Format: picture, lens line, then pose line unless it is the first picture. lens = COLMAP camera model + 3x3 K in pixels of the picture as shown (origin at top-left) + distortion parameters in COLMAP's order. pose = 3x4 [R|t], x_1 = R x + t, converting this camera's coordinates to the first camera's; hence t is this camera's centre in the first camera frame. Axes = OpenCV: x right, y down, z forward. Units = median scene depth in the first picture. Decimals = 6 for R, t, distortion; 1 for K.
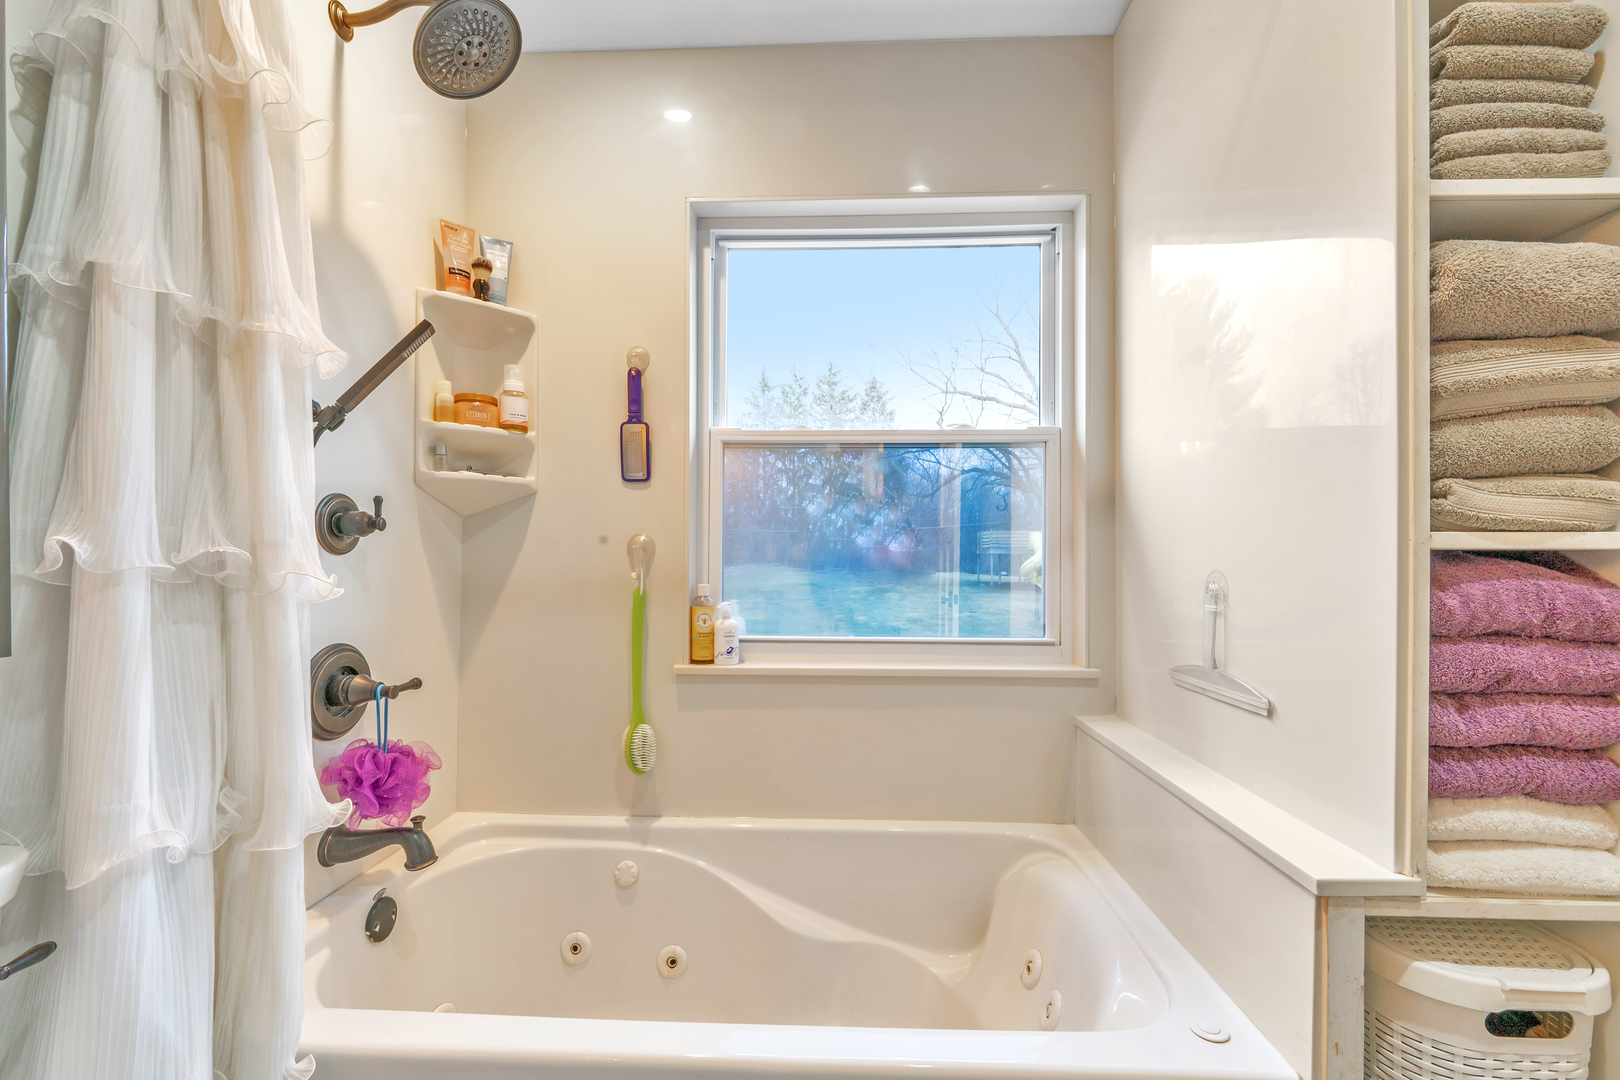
lens RADIAL K [[692.7, 0, 819.9], [0, 692.7, 540.4], [0, 0, 1]] dist [0.000578, -0.000253]
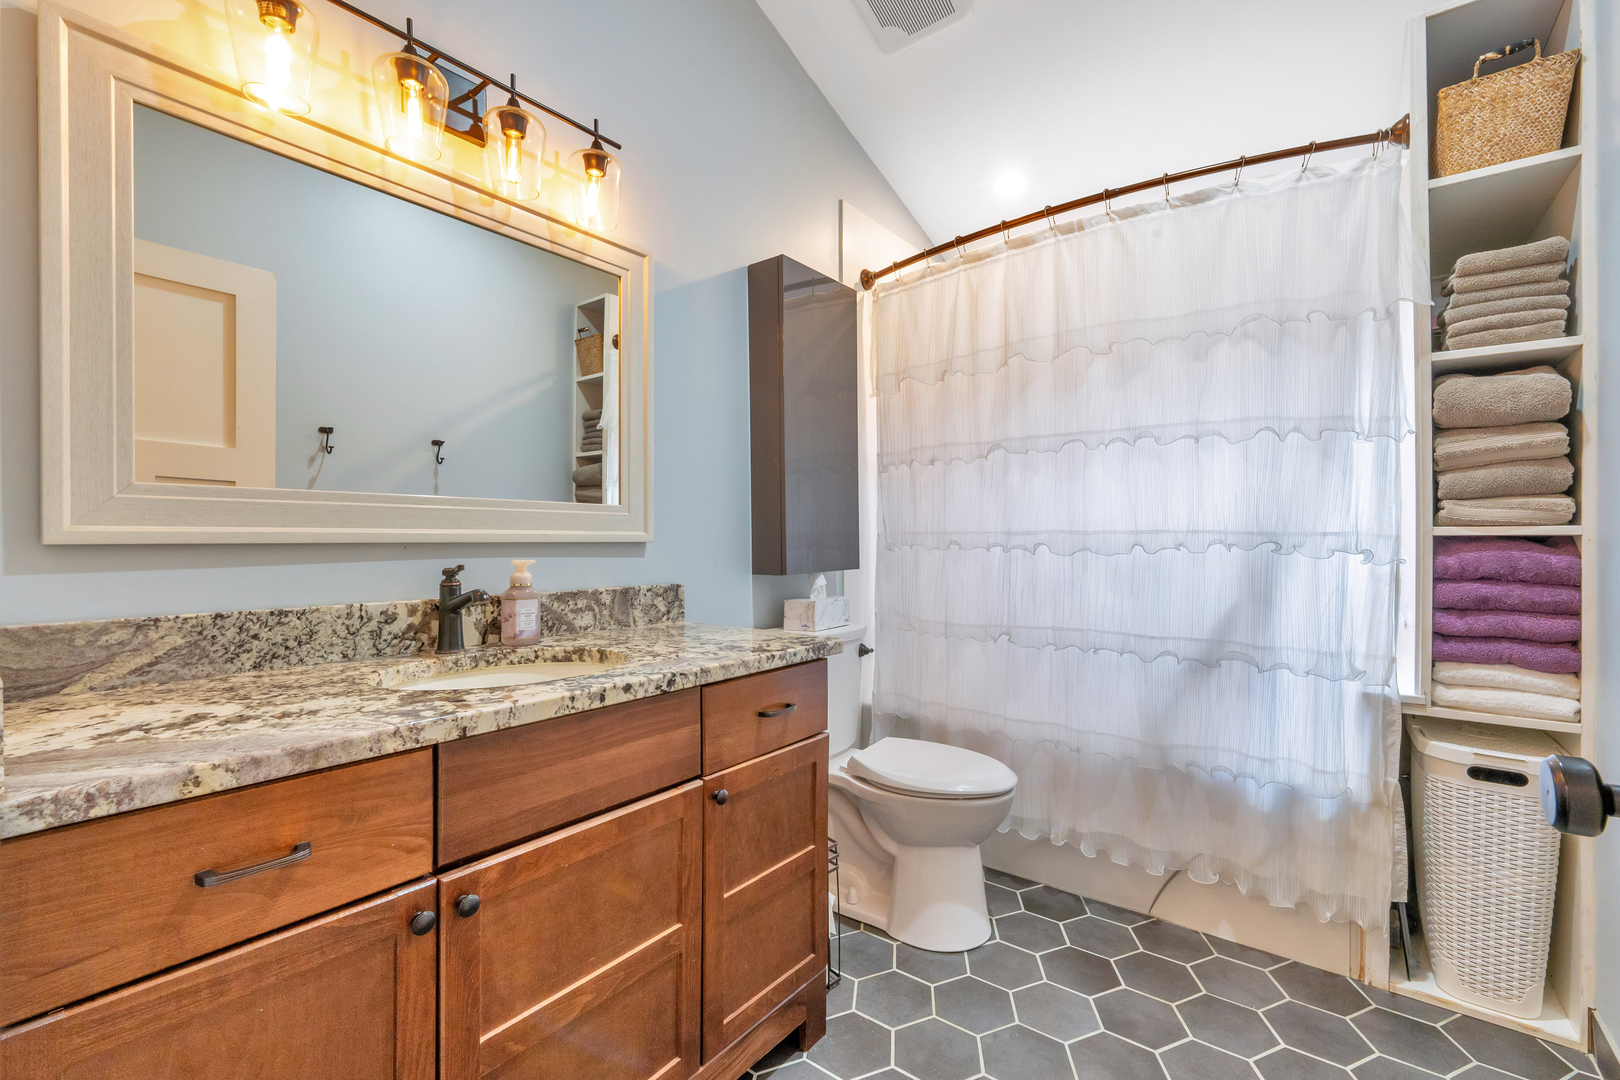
lens RADIAL K [[692.7, 0, 819.9], [0, 692.7, 540.4], [0, 0, 1]] dist [0.000578, -0.000253]
pose [[0.813694, -0.011139, -0.581187, 0.601221], [0.015960, 0.999868, 0.003181, -0.009759], [0.581075, -0.011864, 0.813764, -1.691121]]
